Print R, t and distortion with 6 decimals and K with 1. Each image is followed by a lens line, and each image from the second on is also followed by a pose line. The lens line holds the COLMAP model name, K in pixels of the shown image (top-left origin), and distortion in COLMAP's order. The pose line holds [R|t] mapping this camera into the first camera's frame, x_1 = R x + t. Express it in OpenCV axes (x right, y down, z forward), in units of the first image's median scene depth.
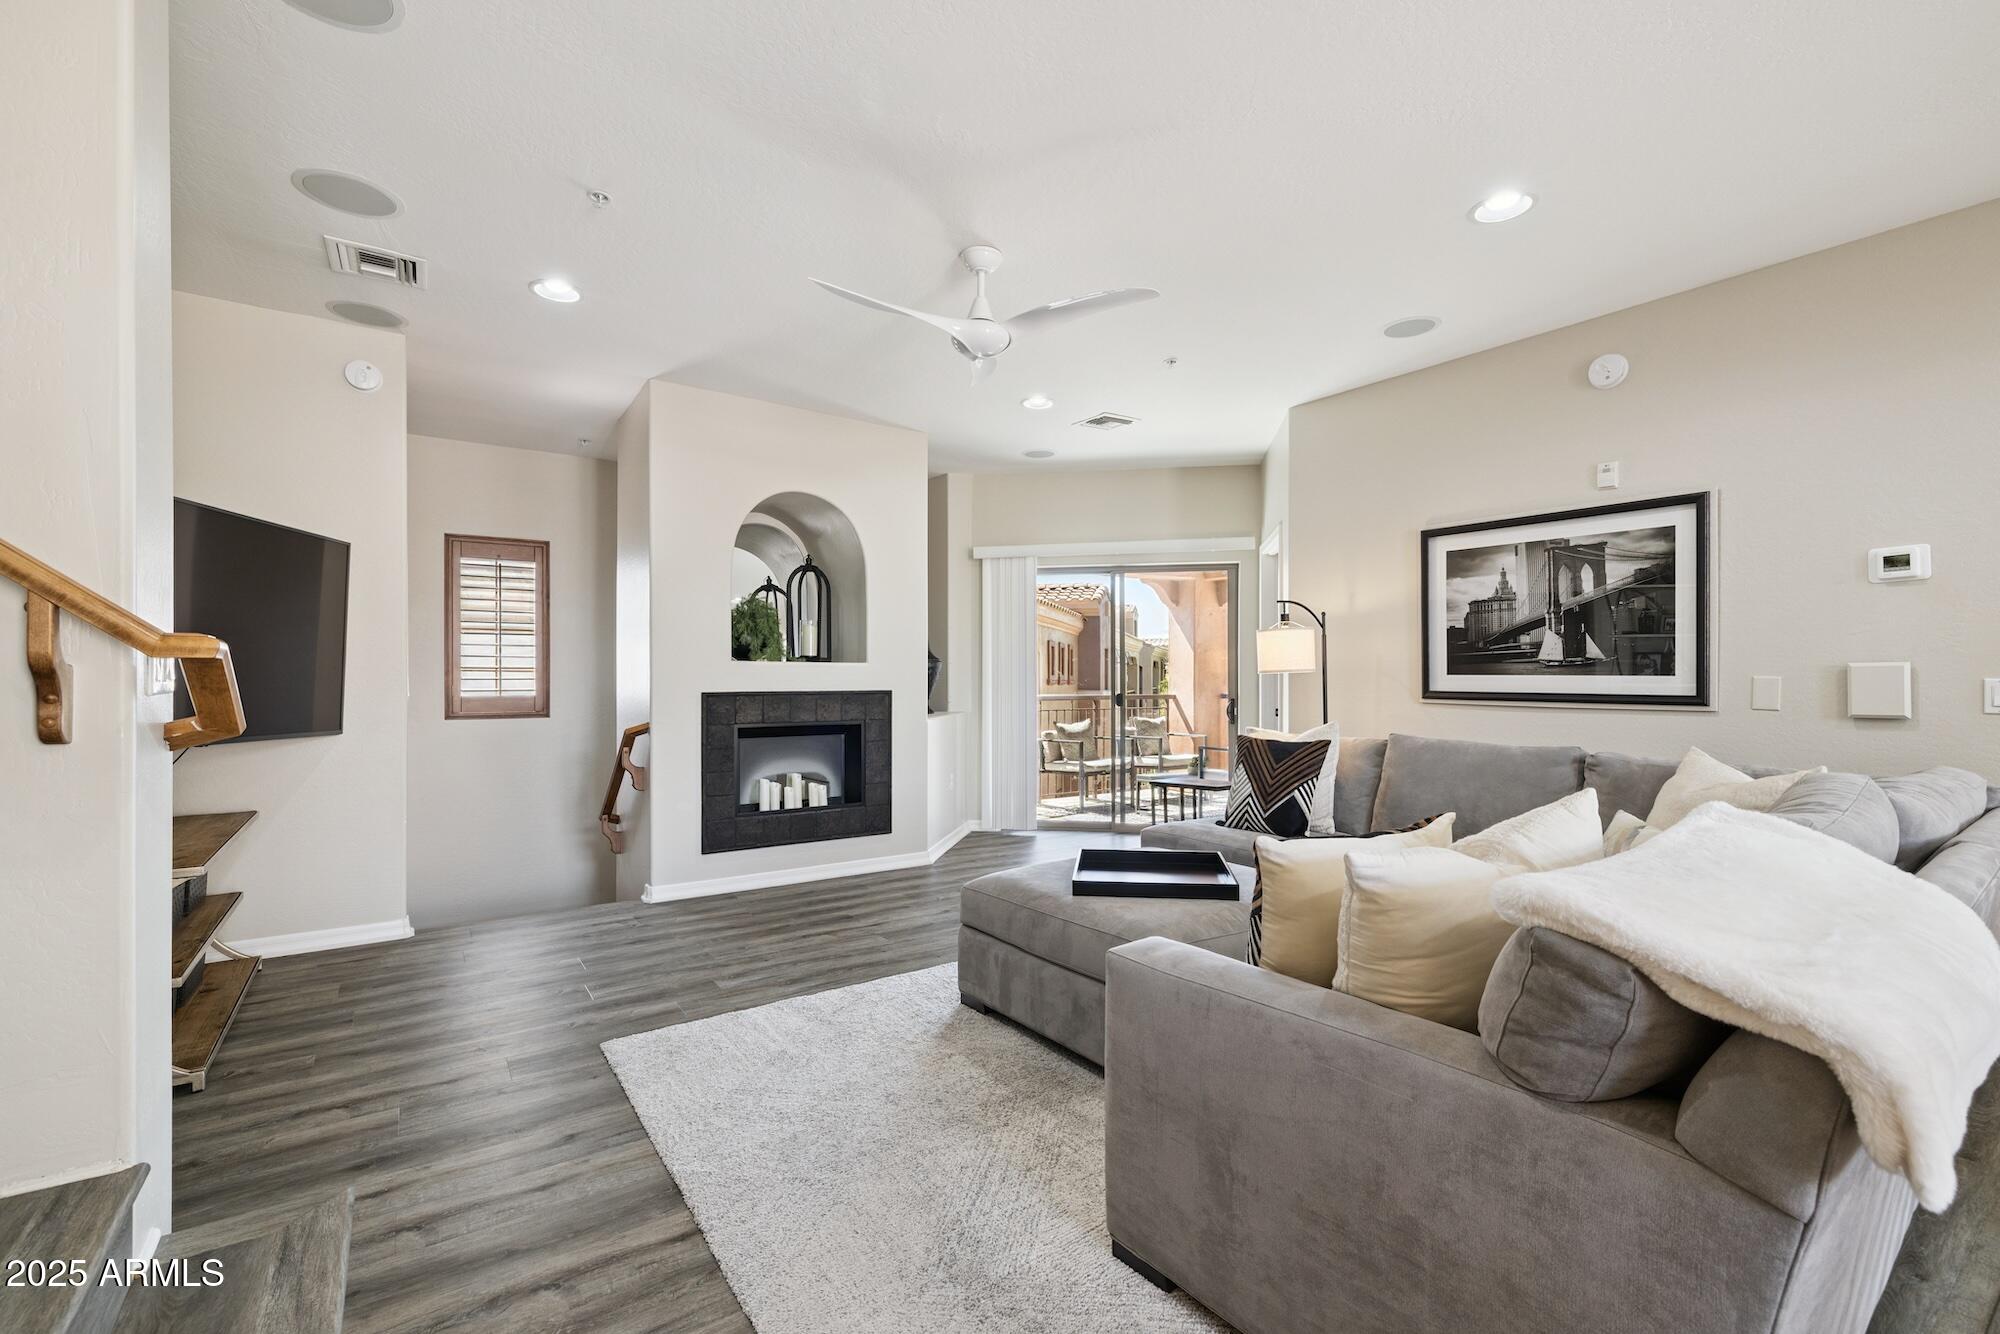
lens RADIAL K [[859.5, 0, 988.1], [0, 859.5, 669.5], [0, 0, 1]] dist [-0.004286, 0.000675]
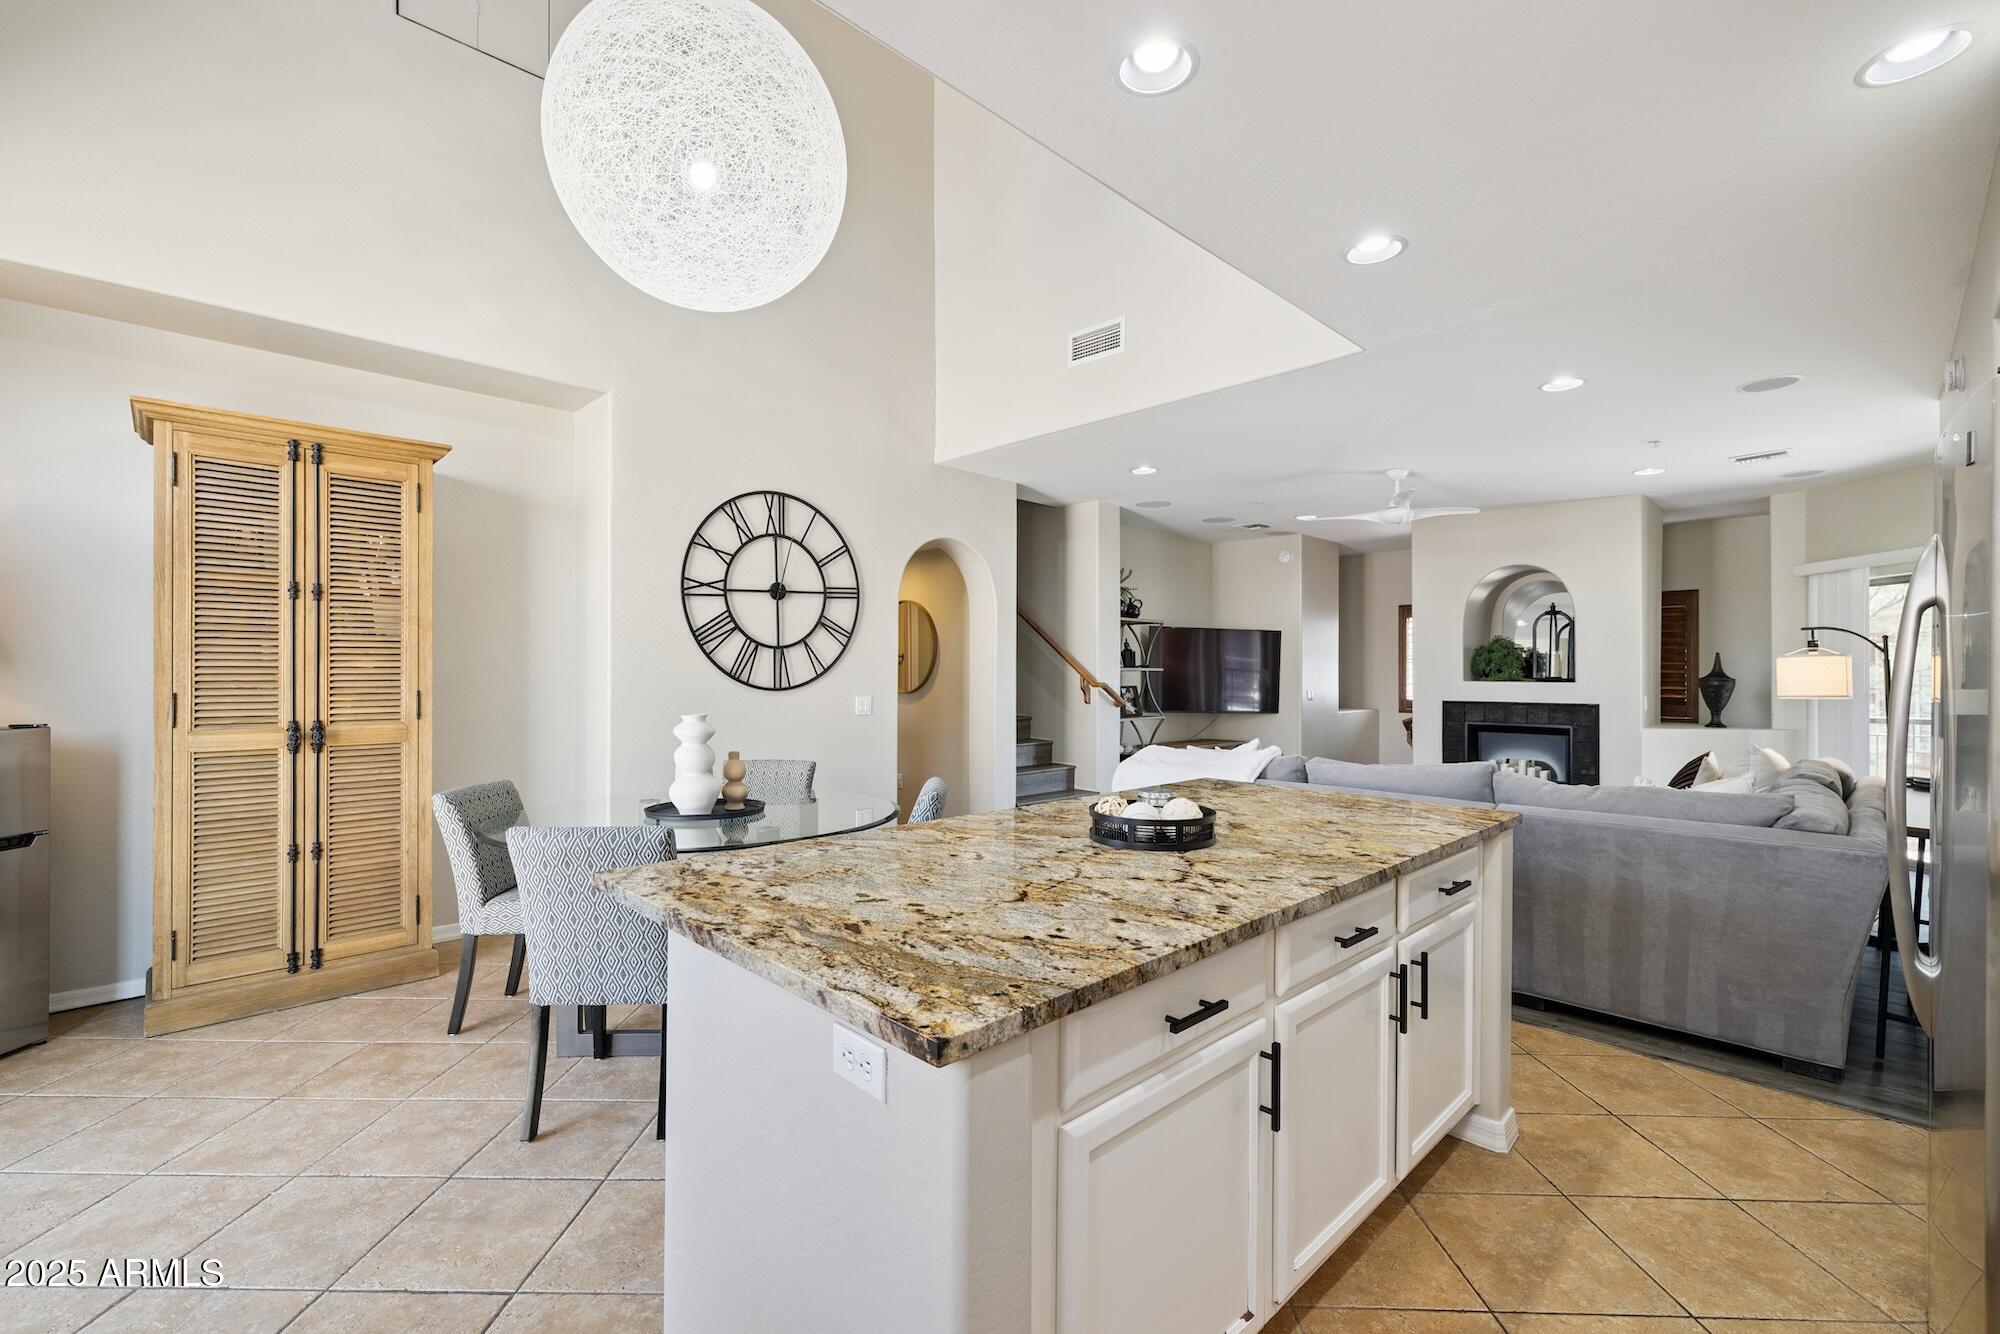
lens RADIAL K [[859.5, 0, 999.4], [0, 859.5, 678.0], [0, 0, 1]] dist [-0.004286, 0.000675]
pose [[0.166279, 0.003125, -0.986074, 1.142401], [0.003095, 0.999988, 0.003691, -0.025802], [0.986074, -0.003665, 0.166267, -0.112027]]
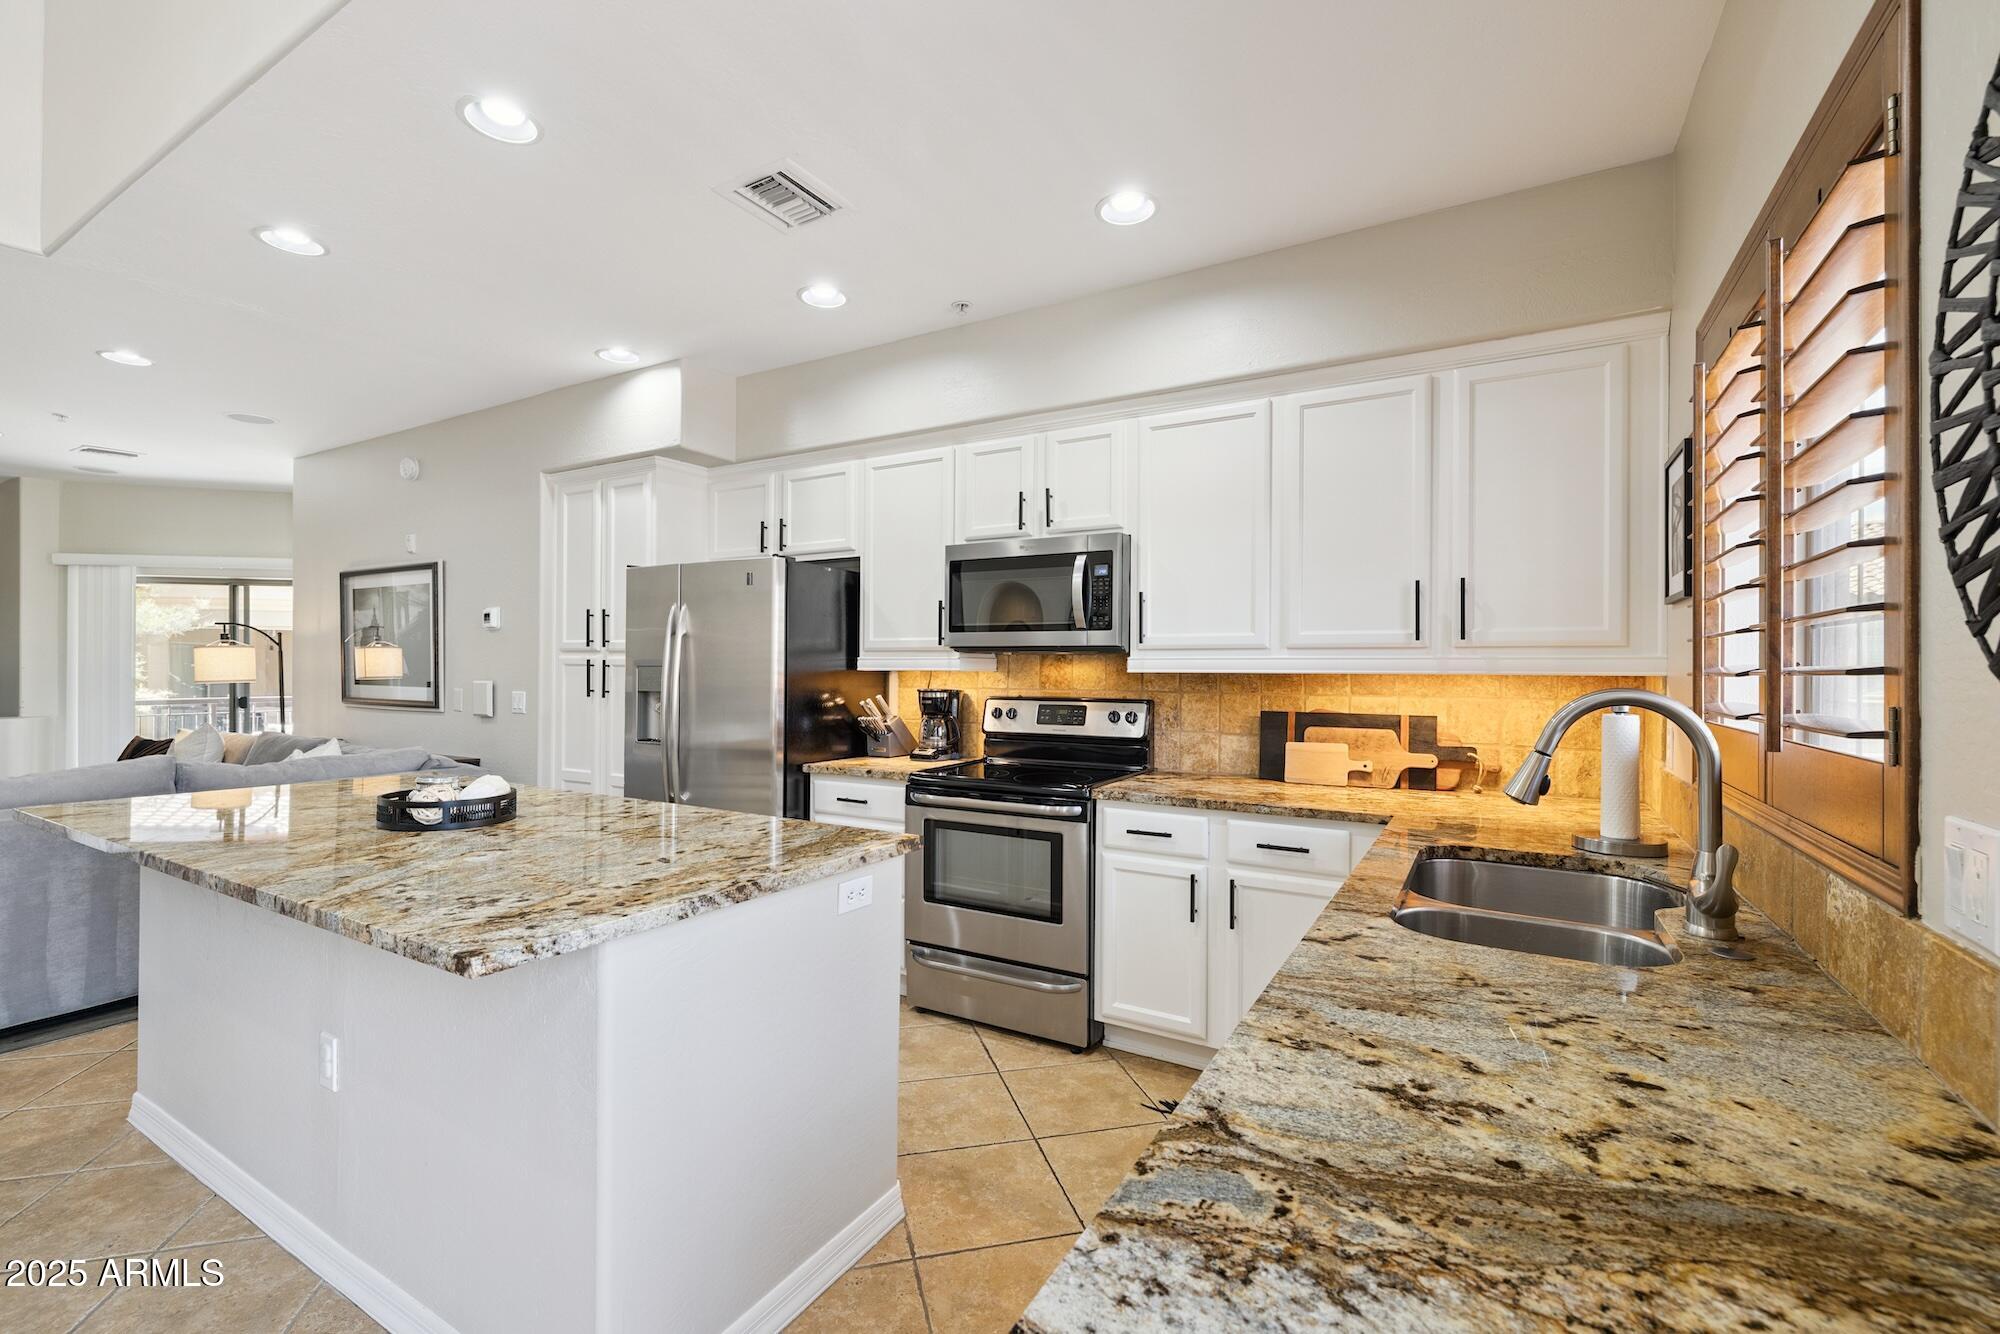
lens RADIAL K [[859.5, 0, 997.9], [0, 859.5, 670.6], [0, 0, 1]] dist [-0.004286, 0.000675]
pose [[0.903601, 0.003995, 0.428357, 0.774871], [-0.007700, 0.999946, 0.006916, -0.028814], [-0.428307, -0.009548, 0.903583, -0.522671]]
